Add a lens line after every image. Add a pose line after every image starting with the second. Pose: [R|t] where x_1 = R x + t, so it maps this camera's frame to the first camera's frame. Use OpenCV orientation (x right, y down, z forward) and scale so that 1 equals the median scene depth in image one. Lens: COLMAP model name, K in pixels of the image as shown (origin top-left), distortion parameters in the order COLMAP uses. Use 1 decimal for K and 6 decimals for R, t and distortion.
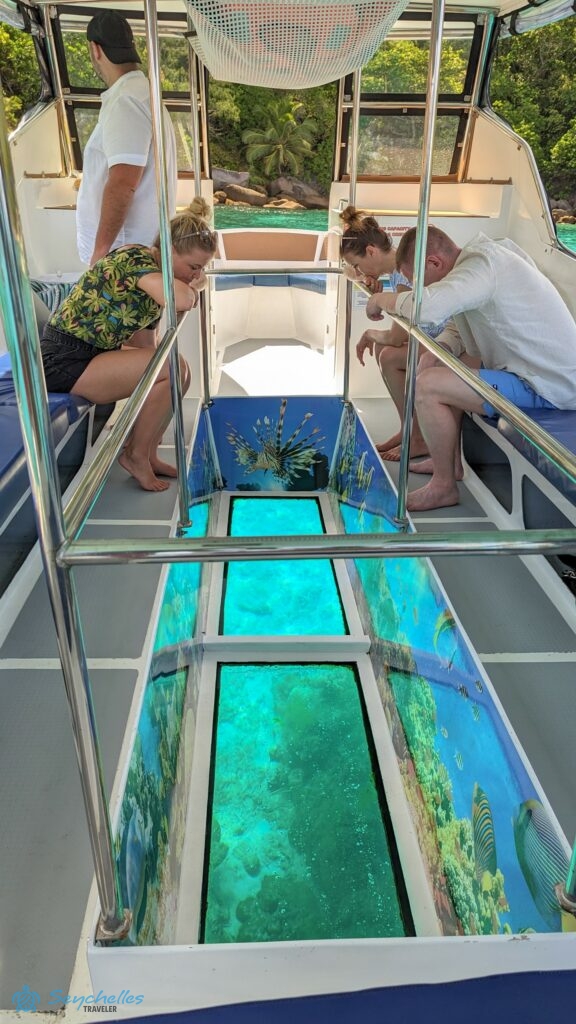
lens RADIAL K [[681.4, 0, 288.0], [0, 681.4, 512.0], [0, 0, 1]] dist [0.050880, -0.055205]
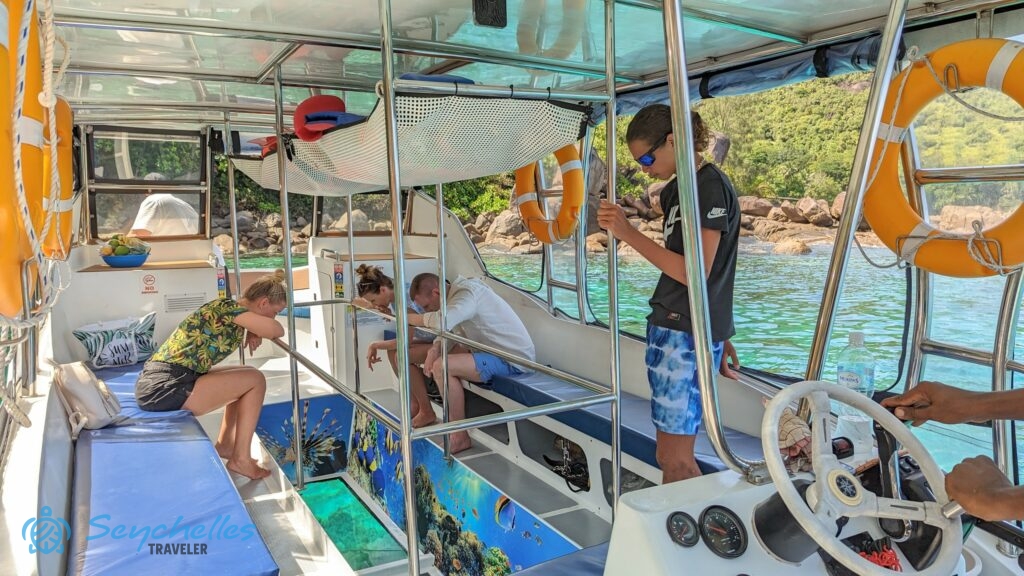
lens RADIAL K [[681.4, 0, 512.0], [0, 681.4, 288.0], [0, 0, 1]] dist [0.050880, -0.055205]
pose [[0.884604, -0.063344, 0.462021, -0.254577], [0.213242, 0.936032, -0.279950, 0.078350], [-0.414733, 0.346167, 0.841525, -0.304863]]
